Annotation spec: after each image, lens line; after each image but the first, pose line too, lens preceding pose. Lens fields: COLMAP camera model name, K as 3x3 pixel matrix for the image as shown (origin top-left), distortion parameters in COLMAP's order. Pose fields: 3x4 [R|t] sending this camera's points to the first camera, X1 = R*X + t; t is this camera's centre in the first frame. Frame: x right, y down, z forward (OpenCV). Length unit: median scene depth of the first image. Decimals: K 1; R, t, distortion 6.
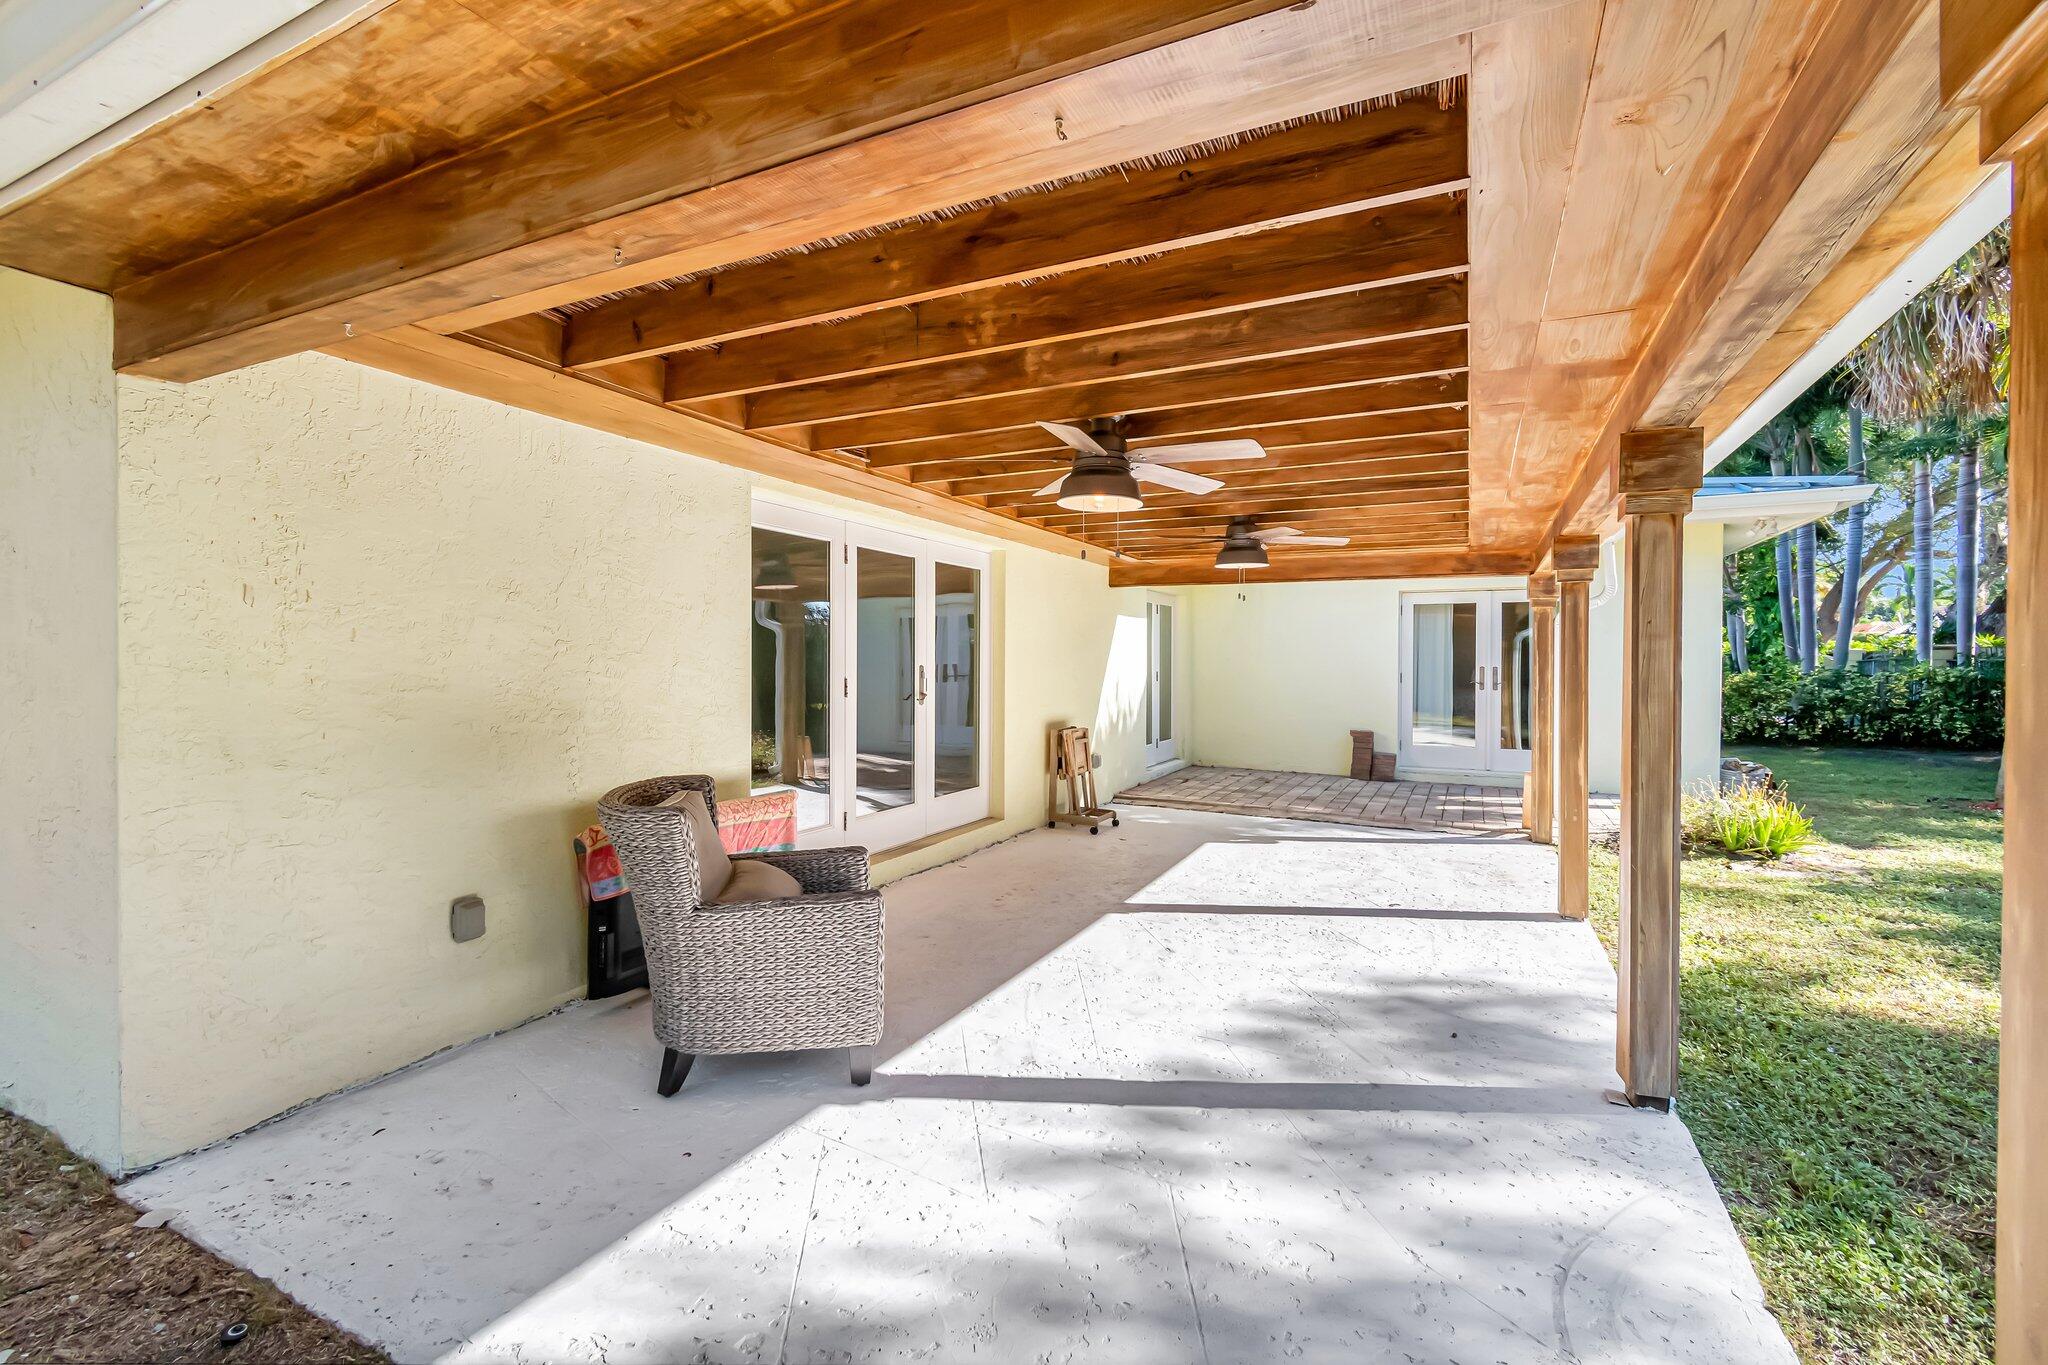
lens RADIAL K [[918.0, 0, 1021.8], [0, 918.0, 673.4], [0, 0, 1]] dist [-0.005420, -0.000489]
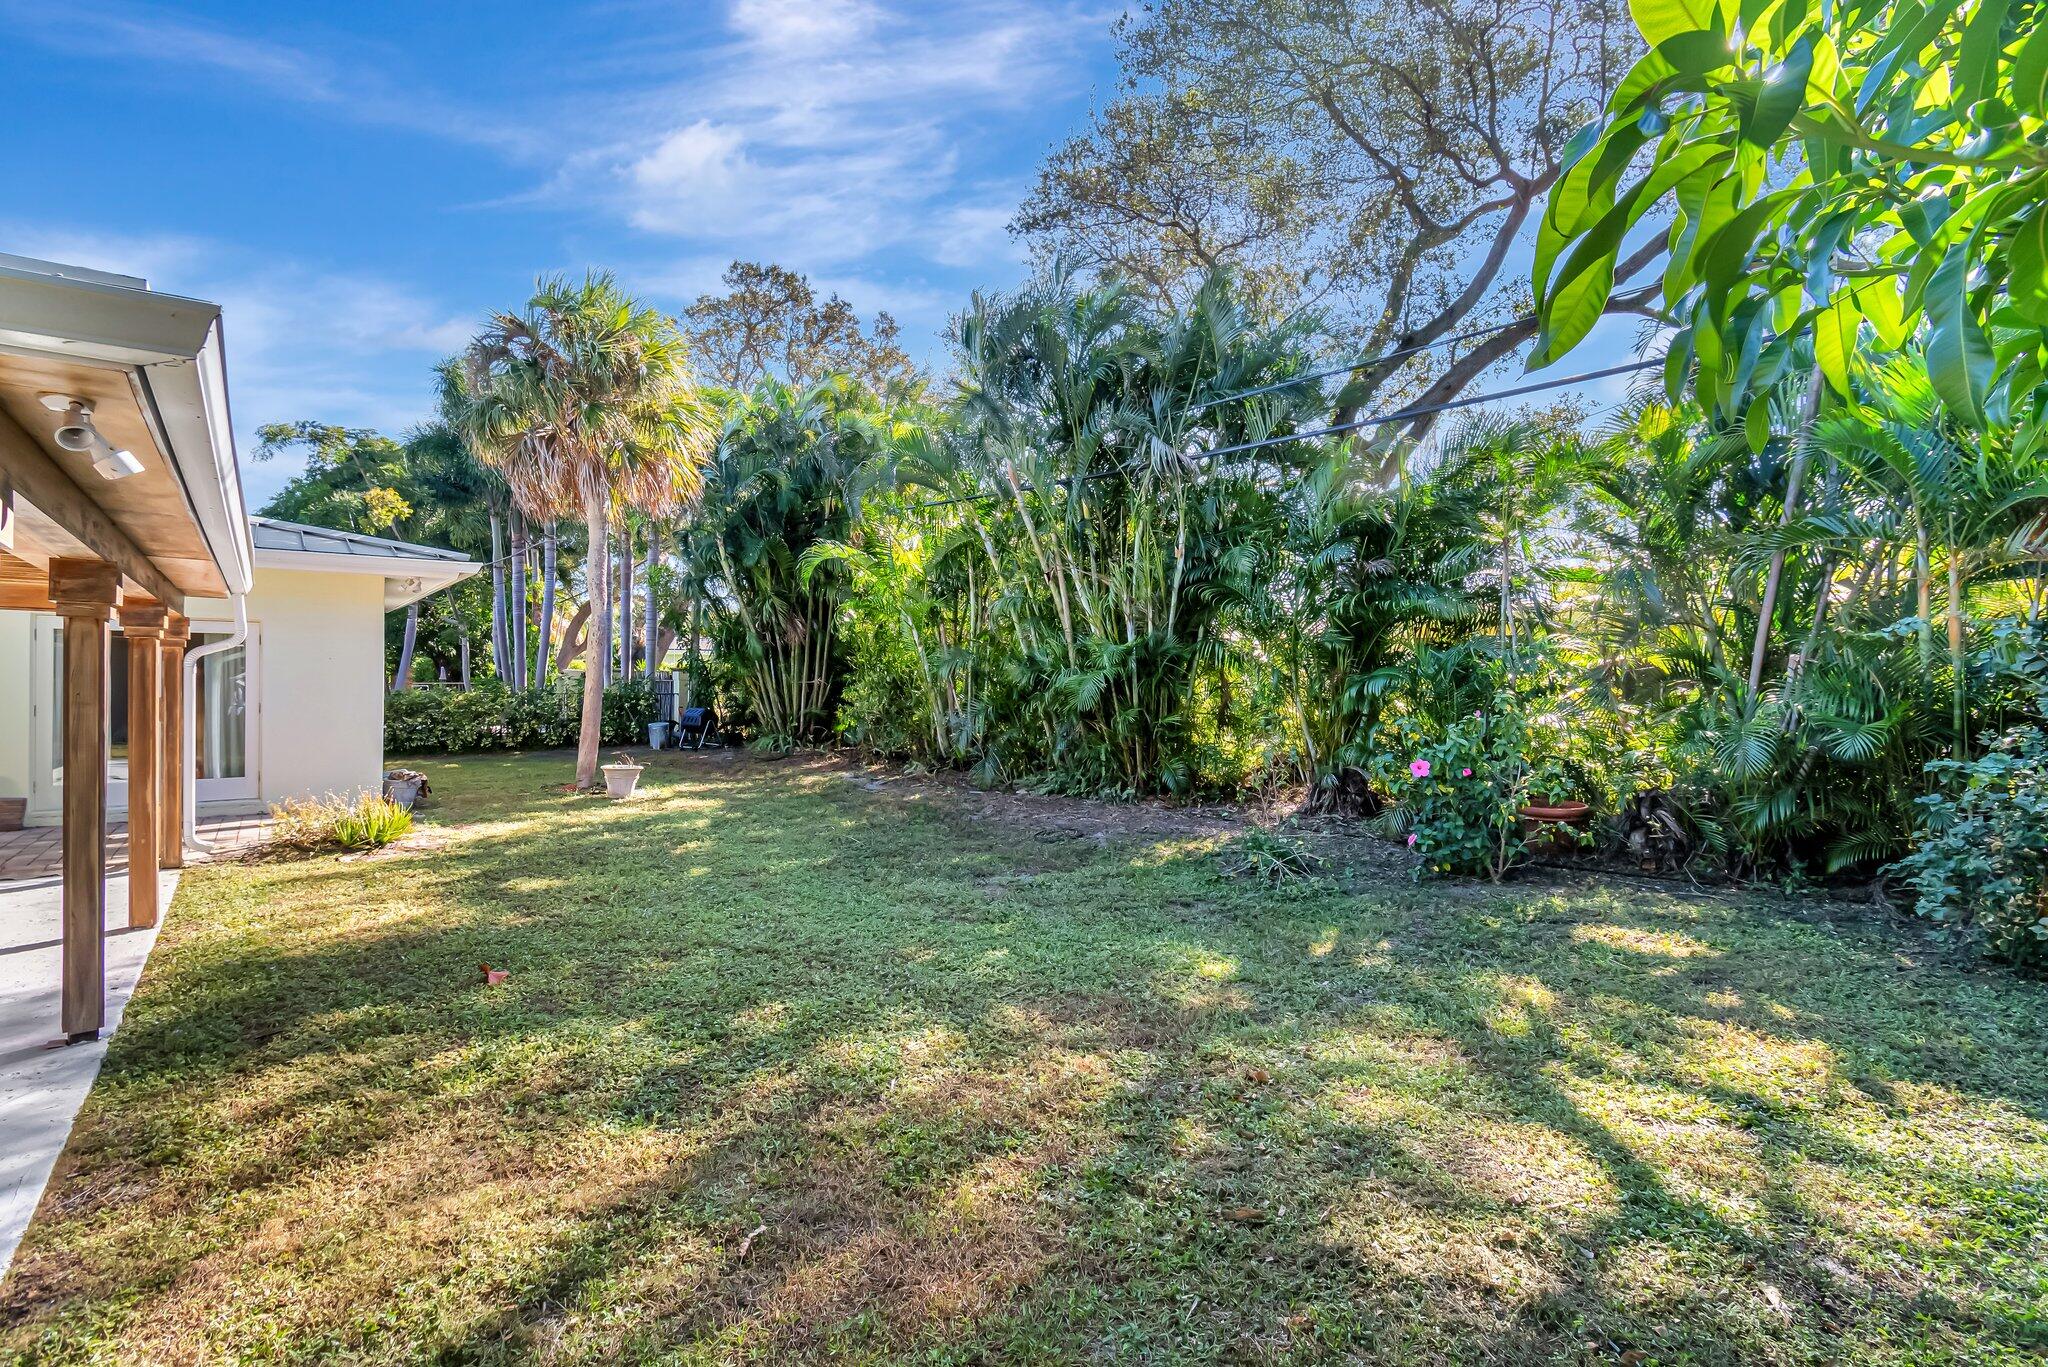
lens RADIAL K [[918.0, 0, 1014.7], [0, 918.0, 687.3], [0, 0, 1]] dist [-0.005420, -0.000489]
pose [[0.412448, -0.009475, 0.910932, 0.003813], [0.007665, 0.999947, 0.006930, -0.028001], [-0.910949, 0.004124, 0.412498, -0.365181]]
